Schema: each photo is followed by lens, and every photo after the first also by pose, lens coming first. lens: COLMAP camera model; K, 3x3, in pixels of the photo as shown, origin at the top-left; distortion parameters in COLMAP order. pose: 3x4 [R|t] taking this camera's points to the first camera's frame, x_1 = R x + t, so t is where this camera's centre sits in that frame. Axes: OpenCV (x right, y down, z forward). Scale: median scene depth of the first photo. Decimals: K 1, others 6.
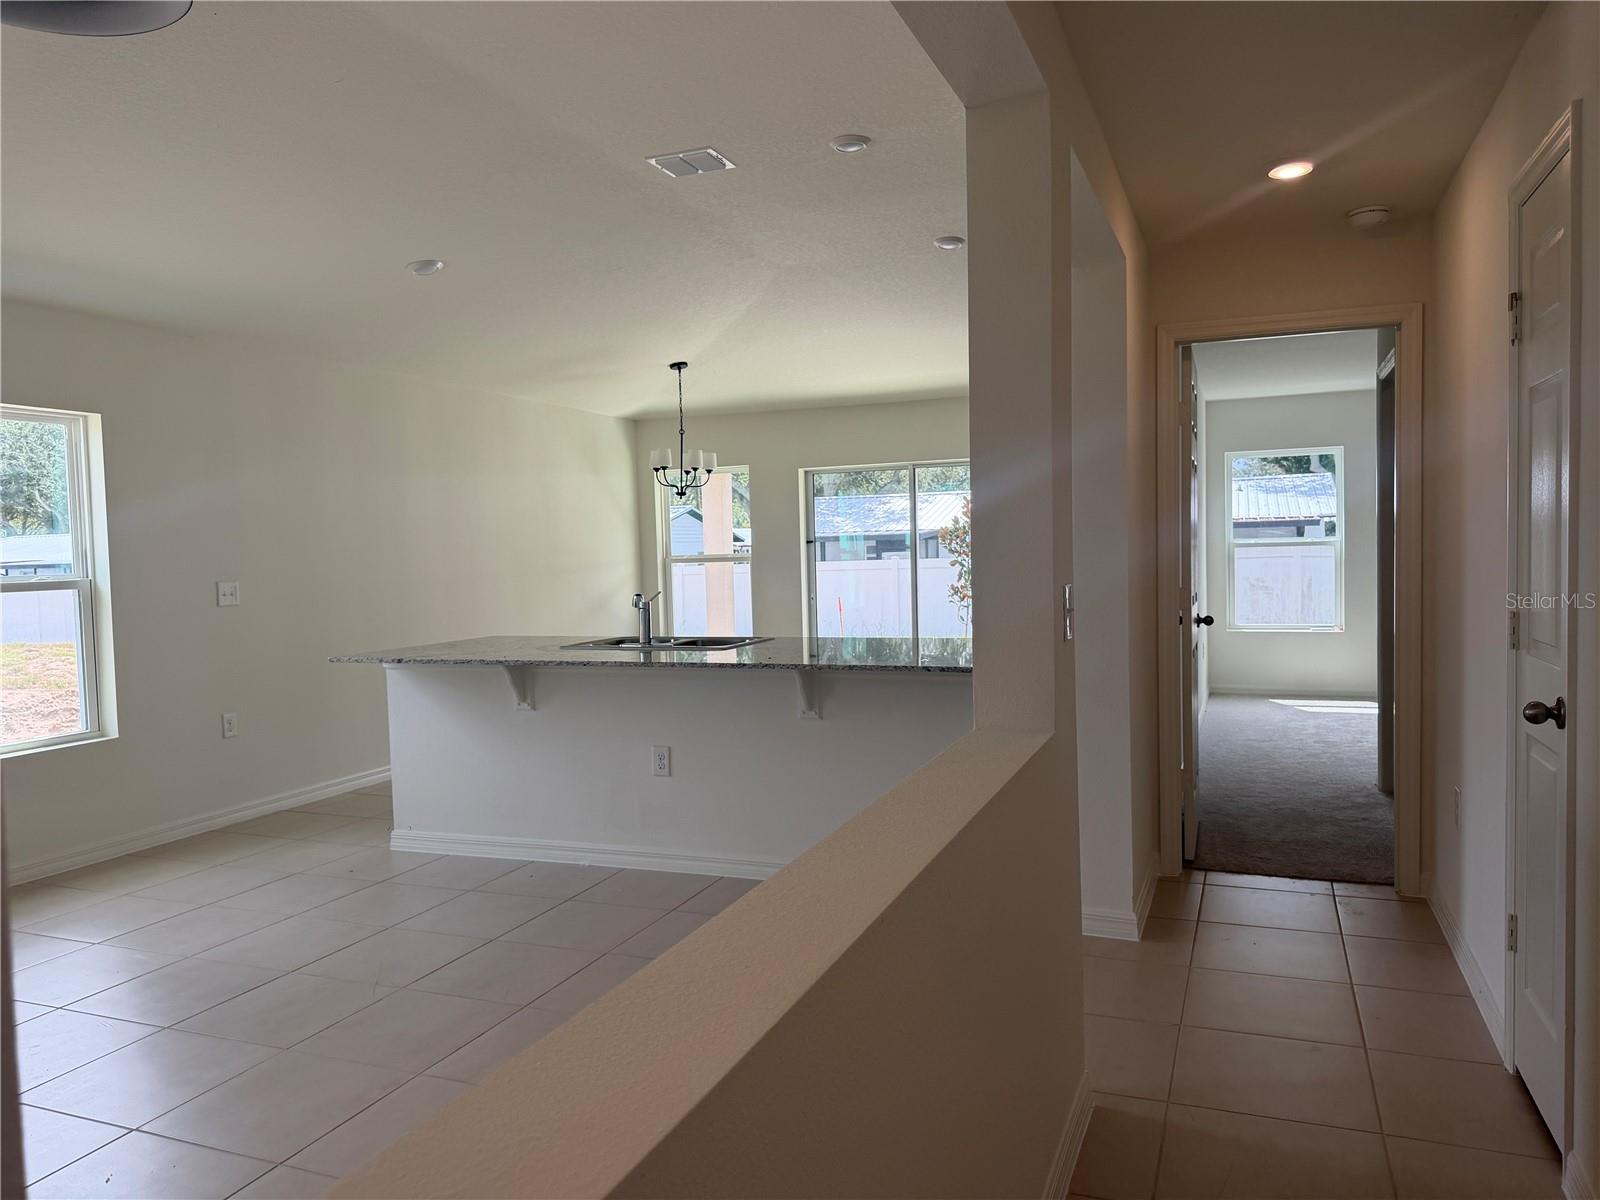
lens RADIAL K [[1113.2, 0, 811.1], [0, 1113.2, 605.2], [0, 0, 1]] dist [0.079389, -0.000521]
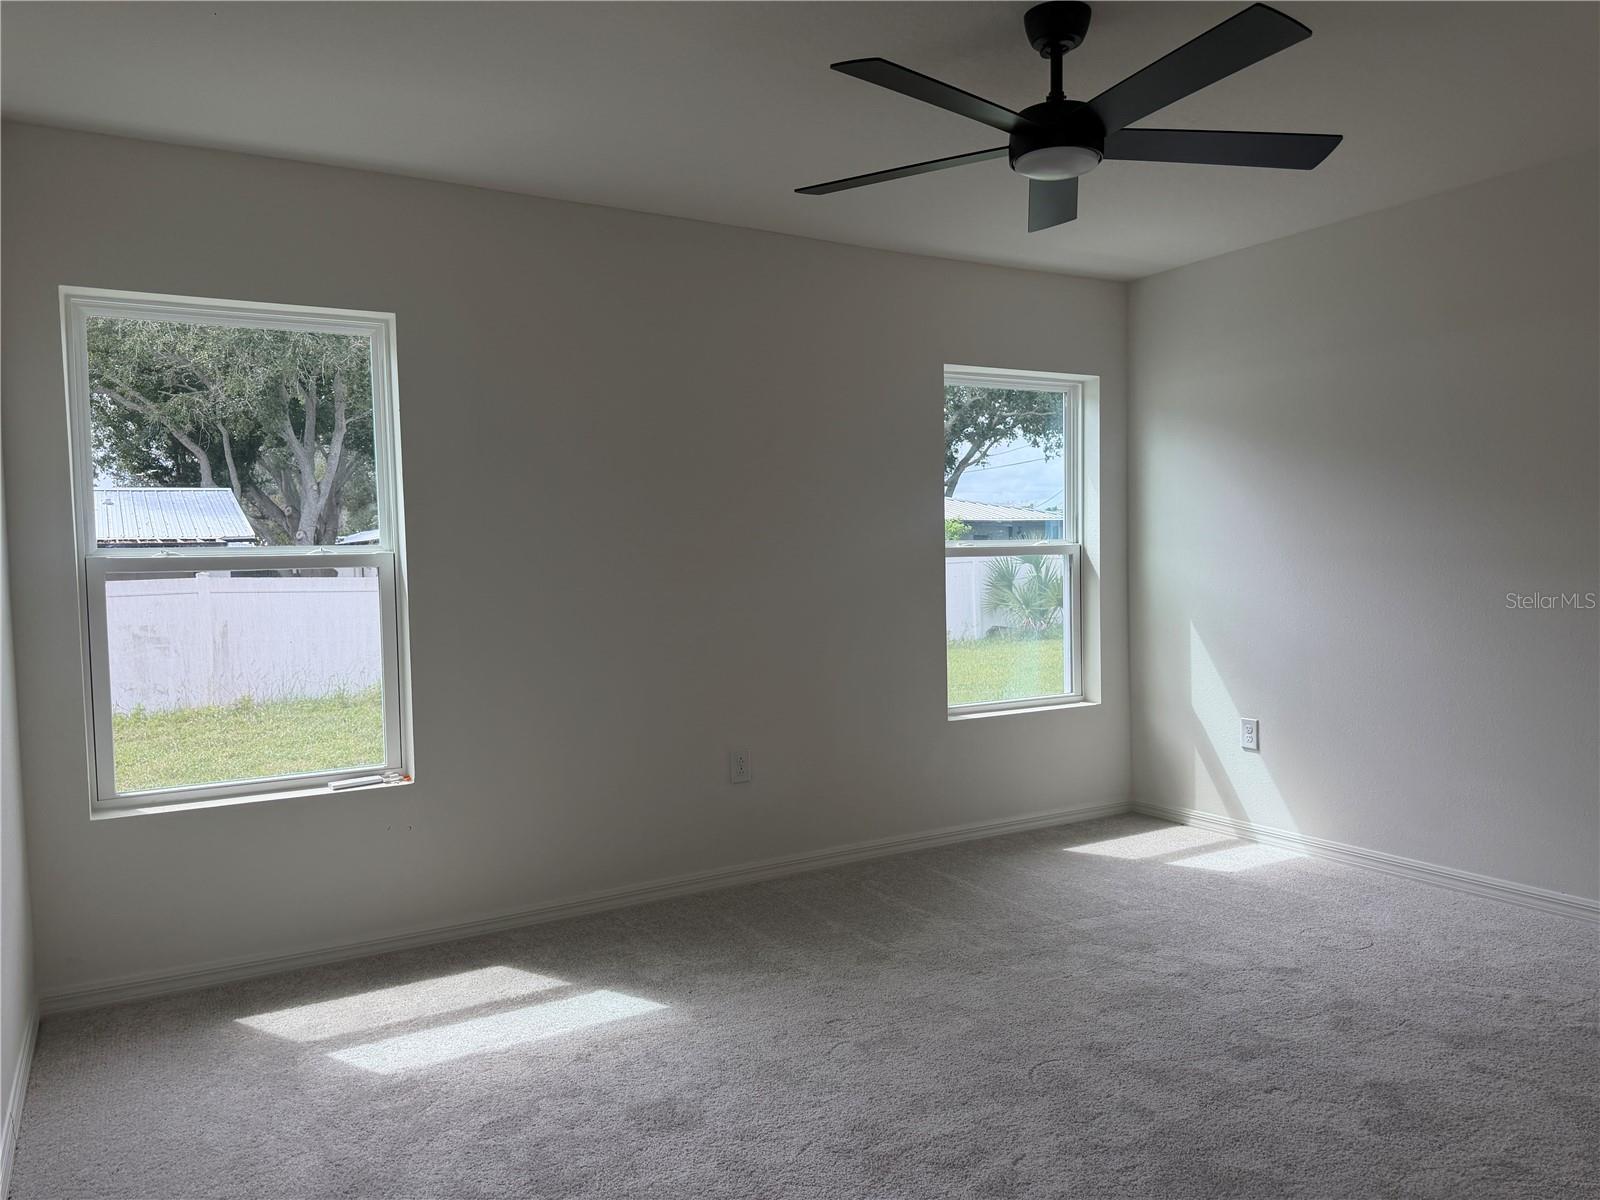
lens RADIAL K [[1129.0, 0, 819.6], [0, 1129.0, 598.1], [0, 0, 1]] dist [0.027638, -0.073279]
pose [[0.603656, -0.021484, 0.796955, 0.115223], [0.050569, 0.998656, -0.011382, -0.012965], [-0.795639, 0.047171, 0.603931, 0.302923]]
